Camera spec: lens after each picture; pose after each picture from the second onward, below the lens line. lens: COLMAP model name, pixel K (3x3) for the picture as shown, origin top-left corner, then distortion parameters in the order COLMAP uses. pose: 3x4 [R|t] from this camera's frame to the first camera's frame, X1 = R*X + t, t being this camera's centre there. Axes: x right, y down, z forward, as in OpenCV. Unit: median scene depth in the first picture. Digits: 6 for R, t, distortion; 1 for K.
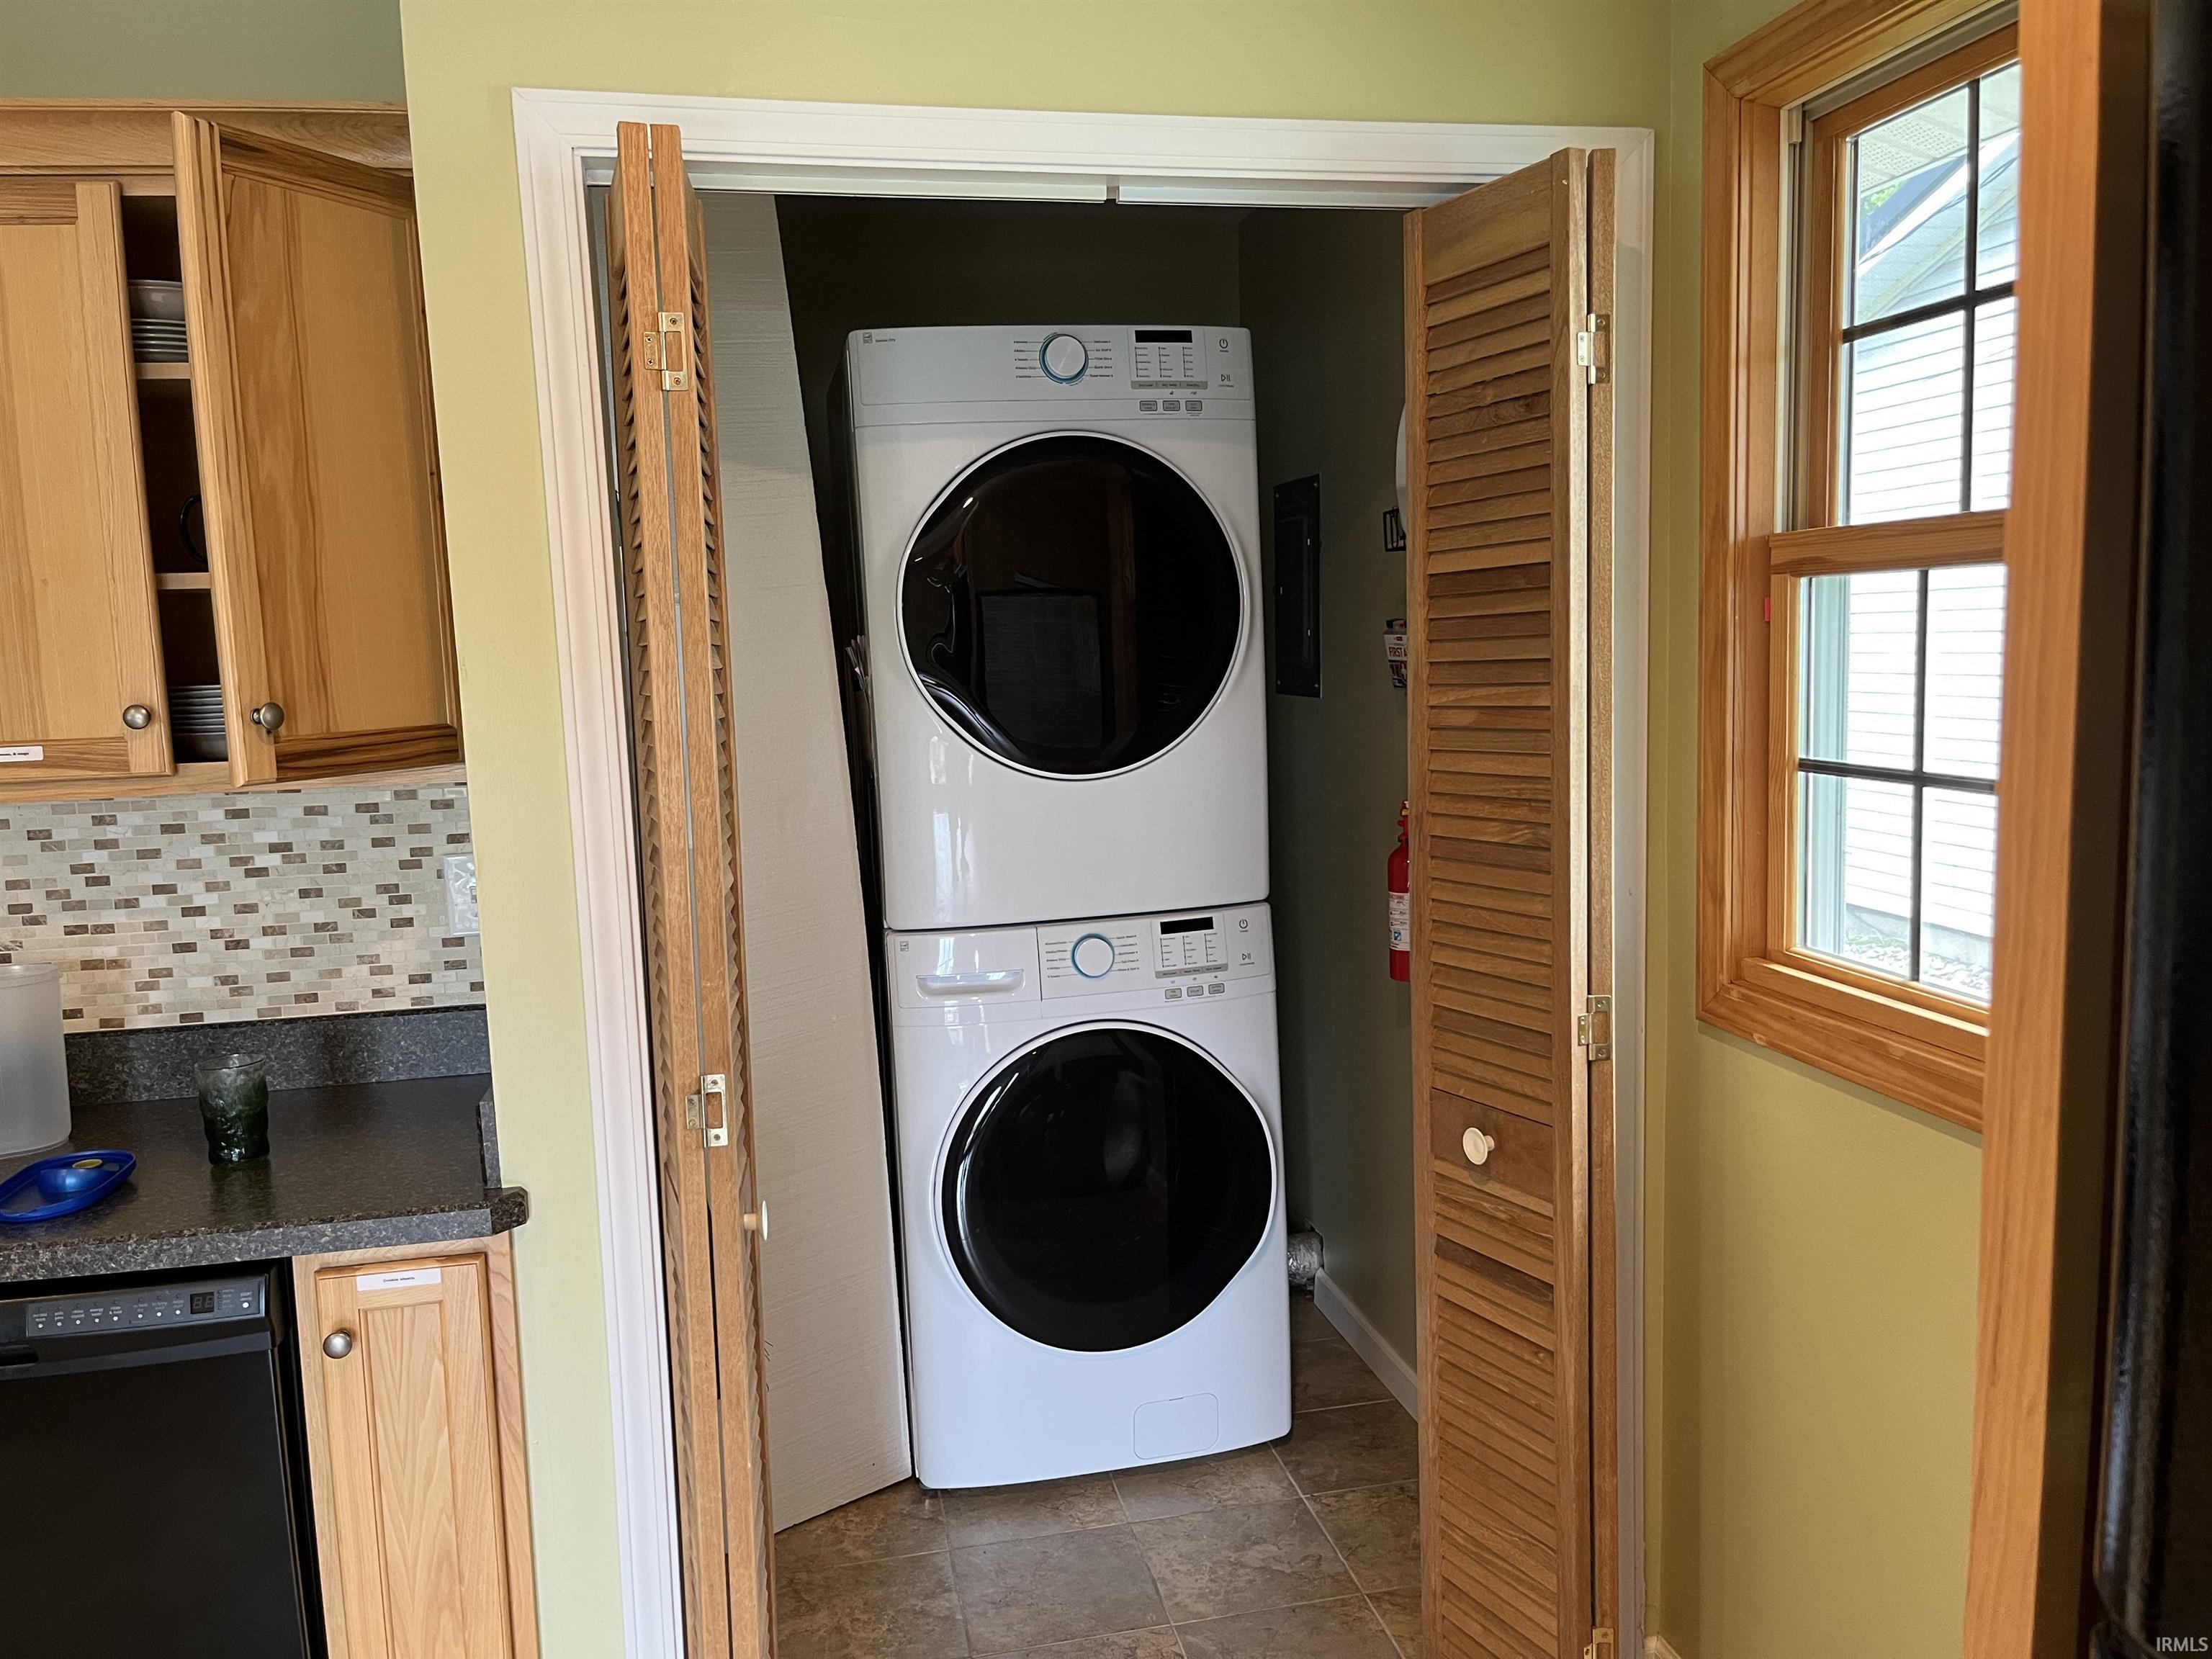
lens RADIAL K [[1666.0, 0, 1106.0], [0, 1666.0, 829.5], [0, 0, 1]] dist [0.080914, -0.126400]
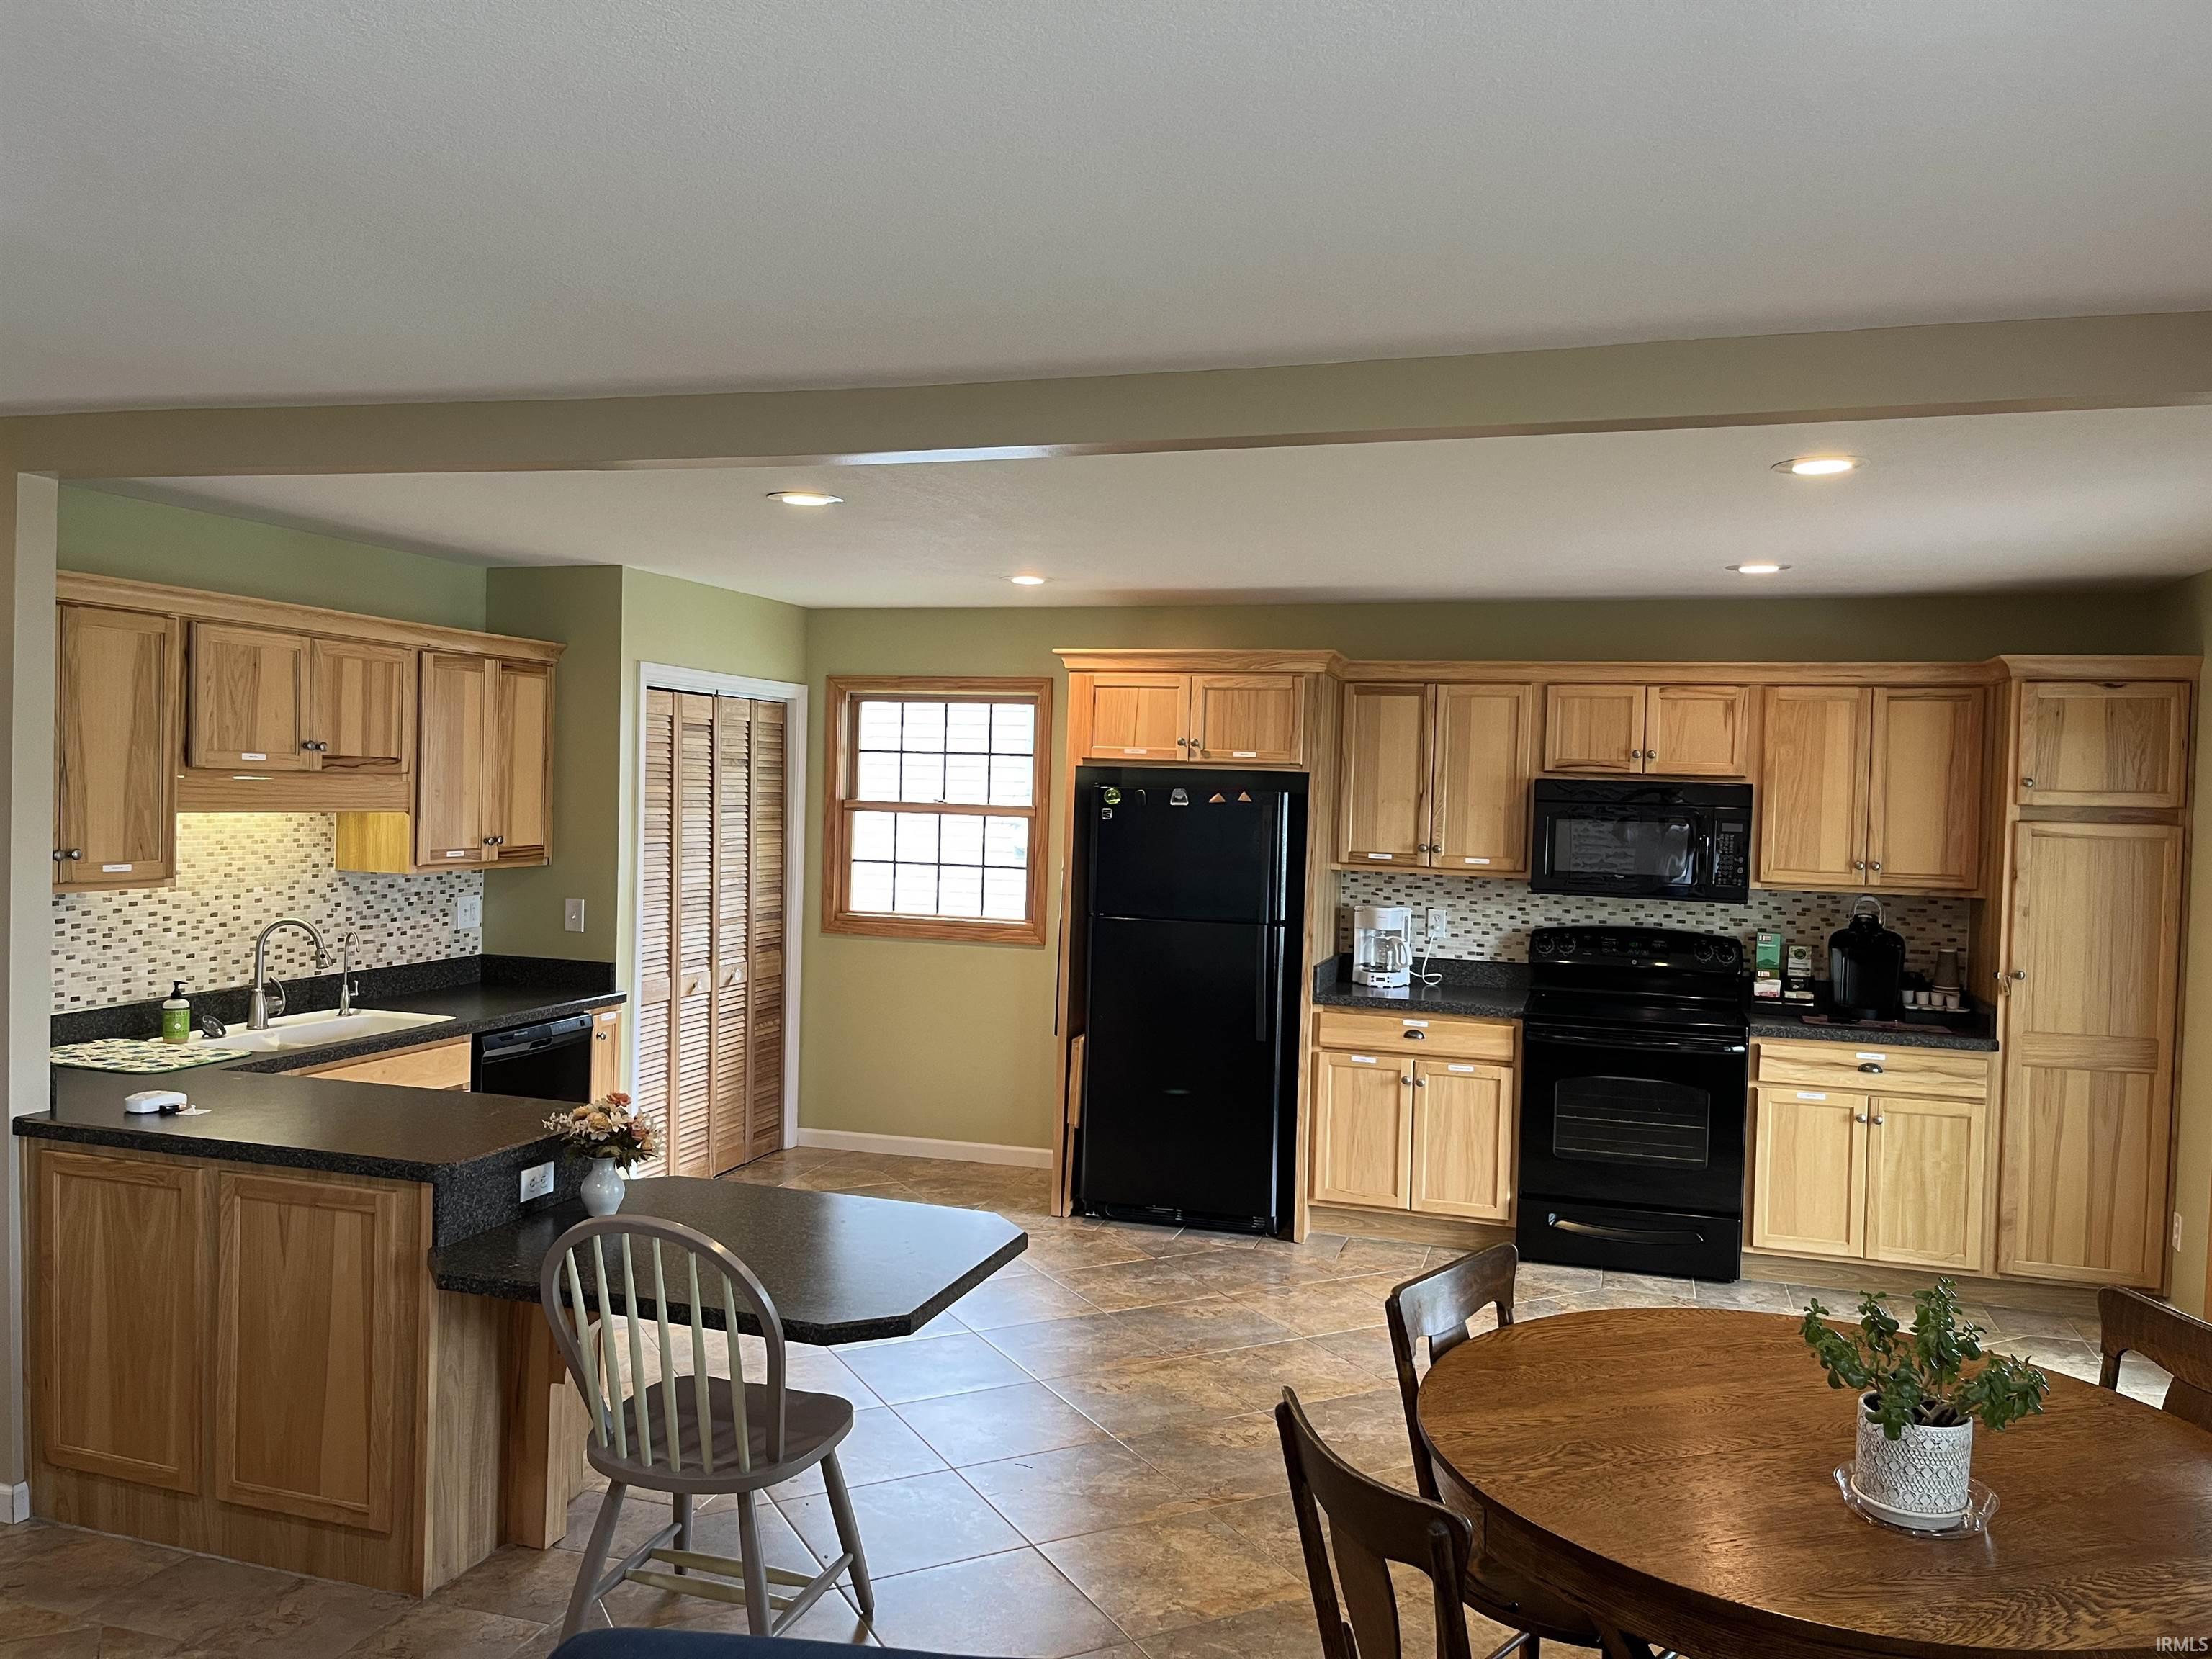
lens RADIAL K [[1666.0, 0, 1106.0], [0, 1666.0, 829.5], [0, 0, 1]] dist [0.080914, -0.126400]
pose [[0.478350, 0.021591, 0.877904, -2.221749], [0.053388, 0.997134, -0.053614, 0.105275], [-0.876545, 0.072515, 0.475826, -1.106120]]
